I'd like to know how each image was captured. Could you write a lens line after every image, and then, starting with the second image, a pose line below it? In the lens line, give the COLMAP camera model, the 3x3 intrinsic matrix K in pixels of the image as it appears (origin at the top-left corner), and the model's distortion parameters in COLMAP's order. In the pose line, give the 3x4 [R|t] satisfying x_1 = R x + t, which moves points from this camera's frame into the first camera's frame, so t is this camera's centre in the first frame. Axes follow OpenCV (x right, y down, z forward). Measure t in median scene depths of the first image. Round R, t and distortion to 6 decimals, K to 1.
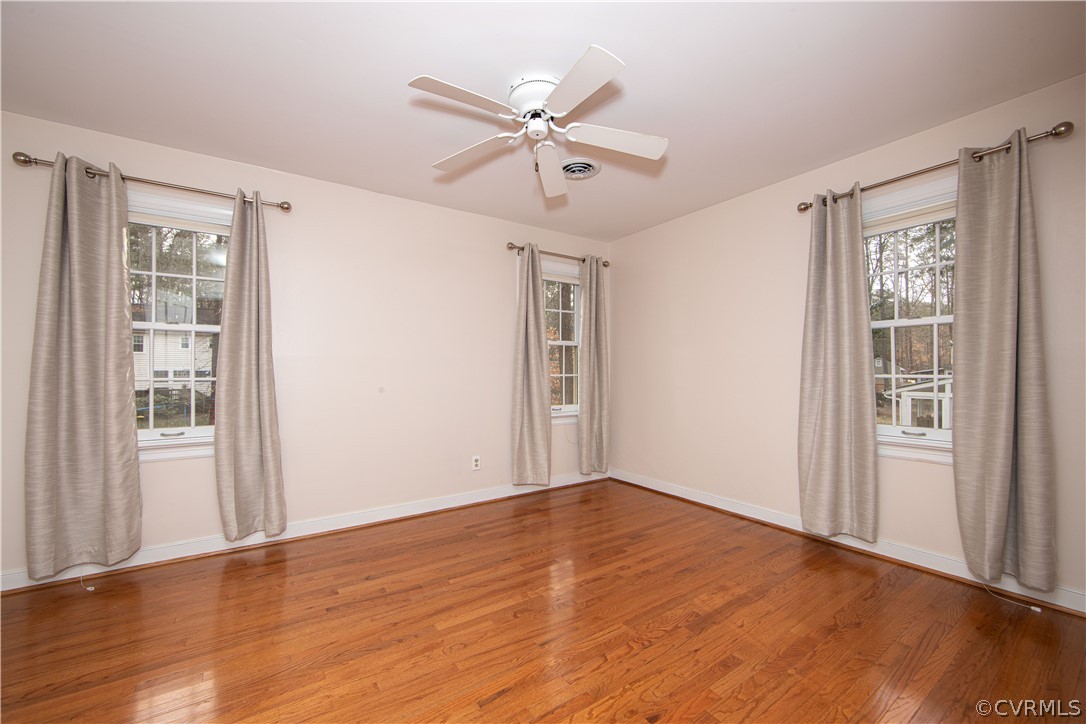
lens RADIAL K [[428.5, 0, 542.6], [0, 428.5, 371.3], [0, 0, 1]] dist [-0.008018, 0.000046]
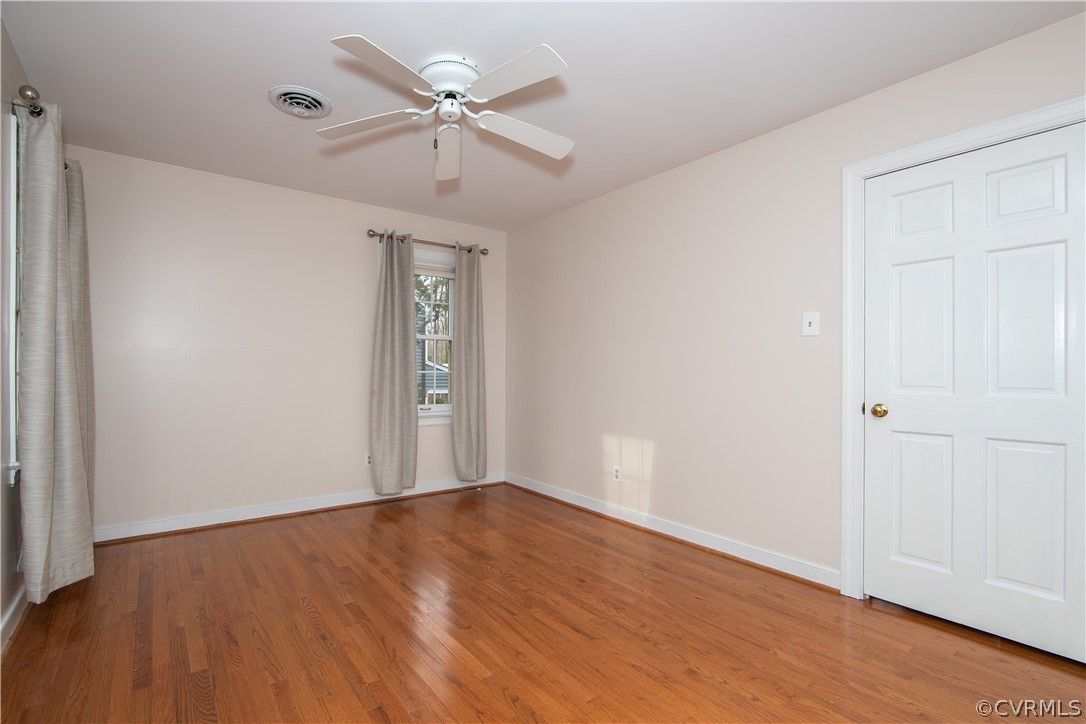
lens RADIAL K [[428.5, 0, 542.6], [0, 428.5, 371.3], [0, 0, 1]] dist [-0.008018, 0.000046]
pose [[0.015039, -0.004114, 0.999878, -0.731835], [-0.000457, 0.999991, 0.004121, 0.003230], [-0.999887, -0.000519, 0.015037, 0.600574]]
